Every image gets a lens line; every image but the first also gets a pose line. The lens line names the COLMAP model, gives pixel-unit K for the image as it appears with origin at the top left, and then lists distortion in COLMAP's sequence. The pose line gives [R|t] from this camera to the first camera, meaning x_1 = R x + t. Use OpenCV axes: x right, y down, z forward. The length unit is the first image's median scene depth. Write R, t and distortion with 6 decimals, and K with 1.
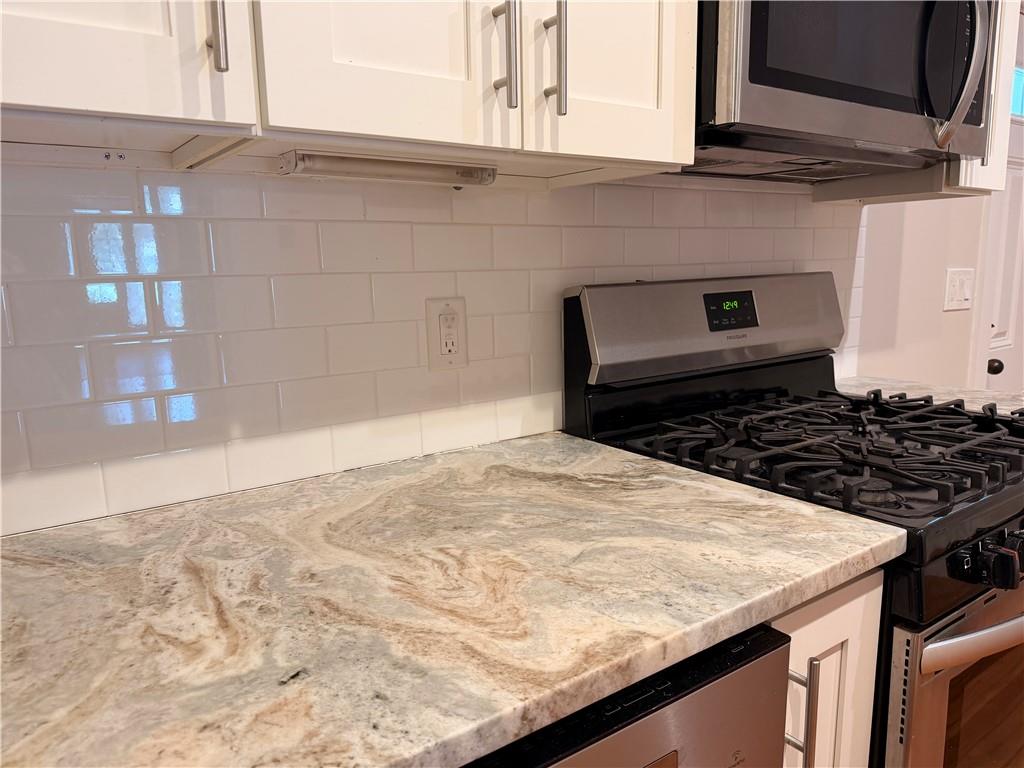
lens RADIAL K [[715.1, 0, 510.0], [0, 715.1, 397.1], [0, 0, 1]] dist [0.035717, -0.034478]
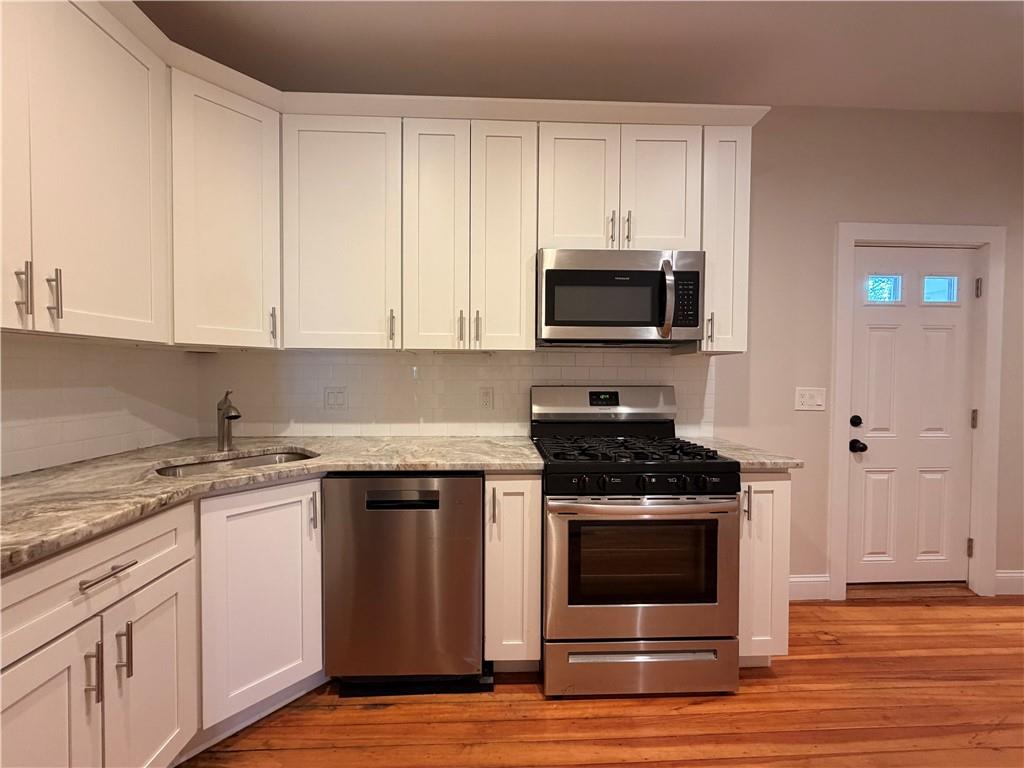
lens RADIAL K [[409.1, 0, 508.7], [0, 409.1, 384.4], [0, 0, 1]] dist [-0.000660, 0.000069]
pose [[0.841244, 0.038717, -0.539267, 1.157782], [-0.121554, 0.985441, -0.118871, 0.062339], [0.526814, 0.165550, 0.833703, -0.574143]]
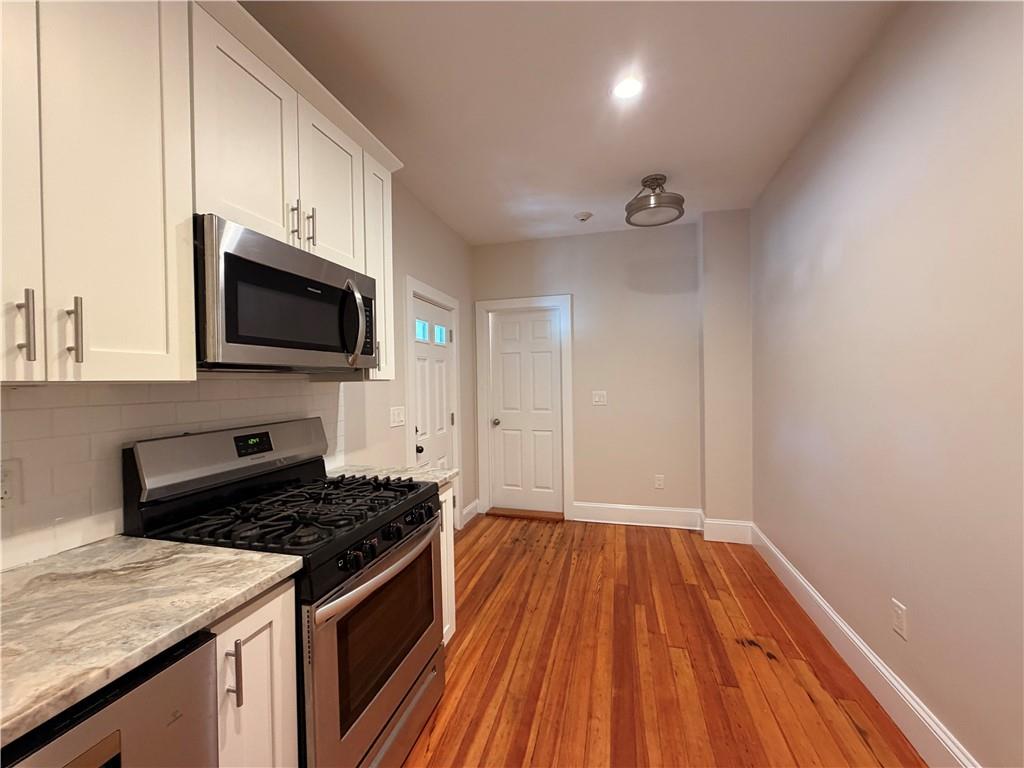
lens RADIAL K [[409.1, 0, 509.9], [0, 409.1, 383.9], [0, 0, 1]] dist [-0.000660, 0.000069]
pose [[0.766093, 0.001455, 0.642728, 0.195893], [0.120587, 0.981915, -0.145955, -0.056435], [-0.631317, 0.189319, 0.752062, -0.337007]]
